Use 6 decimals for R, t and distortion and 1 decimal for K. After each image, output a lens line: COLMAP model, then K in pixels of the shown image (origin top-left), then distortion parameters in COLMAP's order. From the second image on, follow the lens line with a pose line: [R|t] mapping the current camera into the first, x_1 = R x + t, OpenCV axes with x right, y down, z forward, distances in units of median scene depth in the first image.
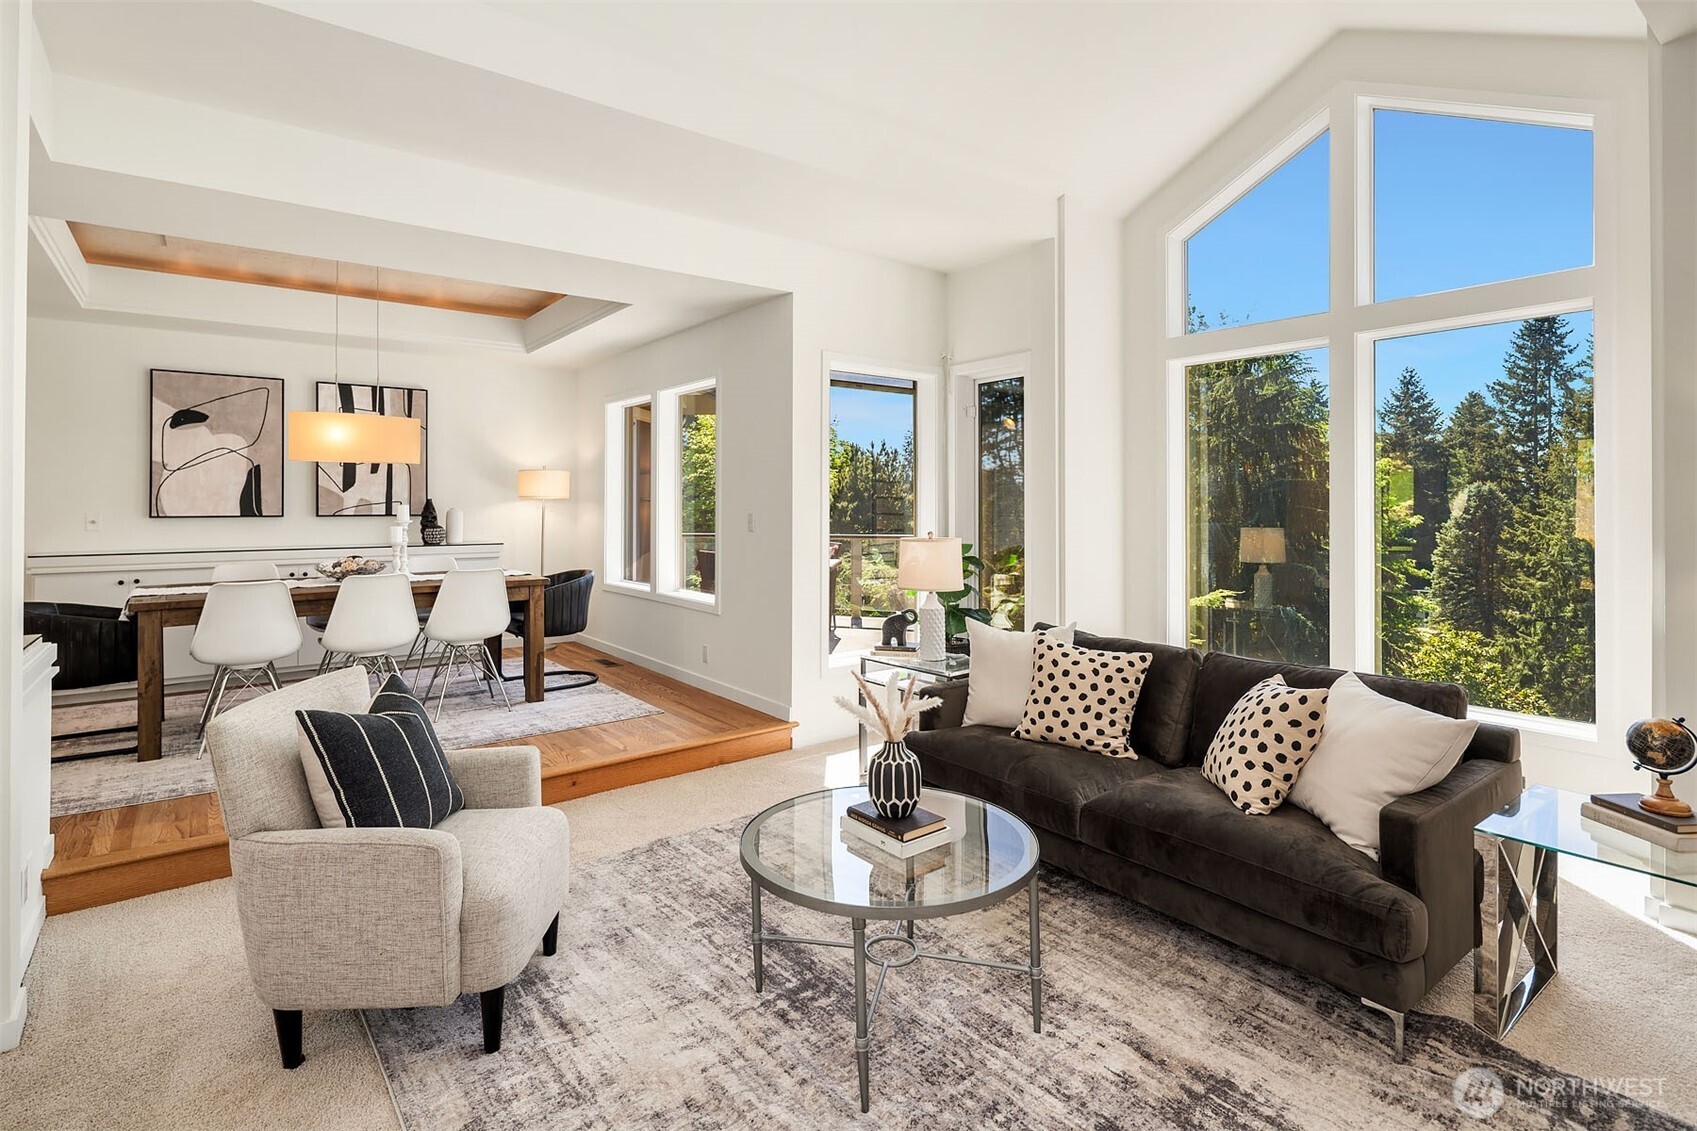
lens RADIAL K [[840.0, 0, 838.3], [0, 840.0, 496.5], [0, 0, 1]] dist [-0.000671, -0.002072]
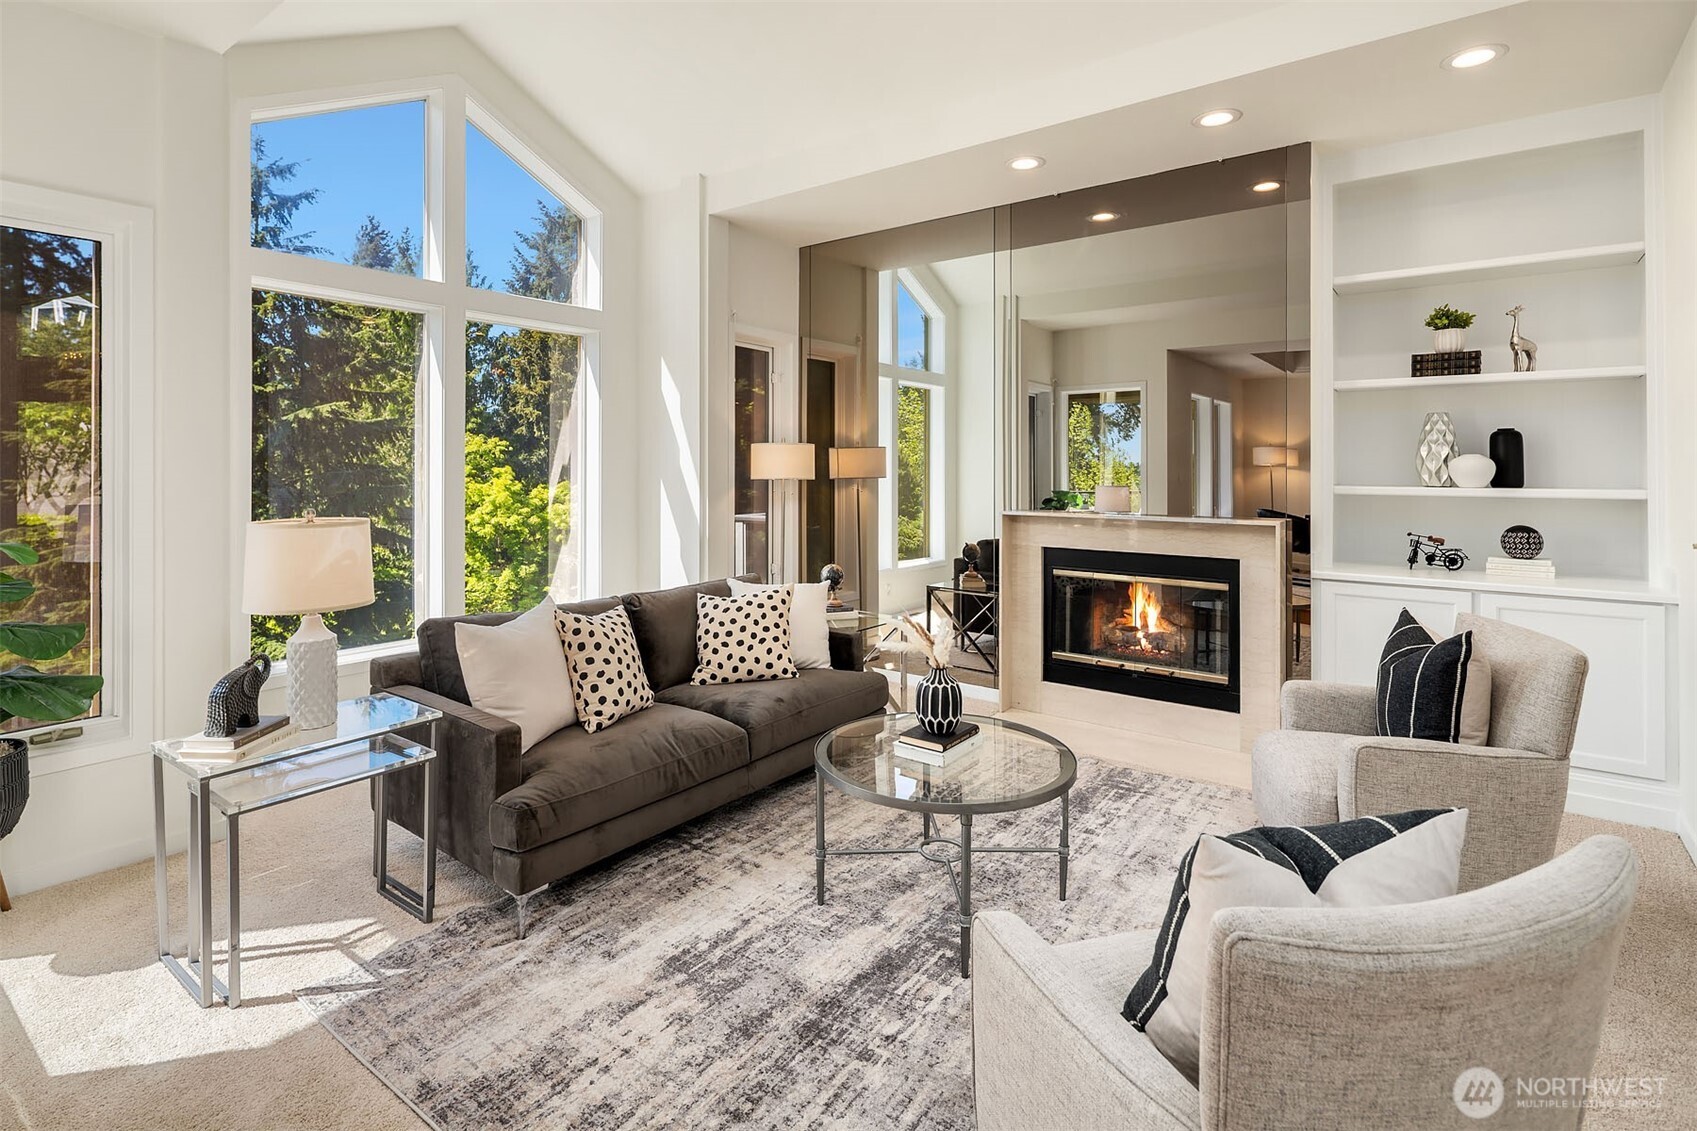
lens RADIAL K [[840.0, 0, 826.2], [0, 840.0, 457.7], [0, 0, 1]] dist [-0.000671, -0.002072]
pose [[-0.275514, 0.009354, 0.961252, -0.720864], [-0.008242, 0.999893, -0.012092, 0.012909], [-0.961262, -0.011254, -0.275408, 1.057210]]
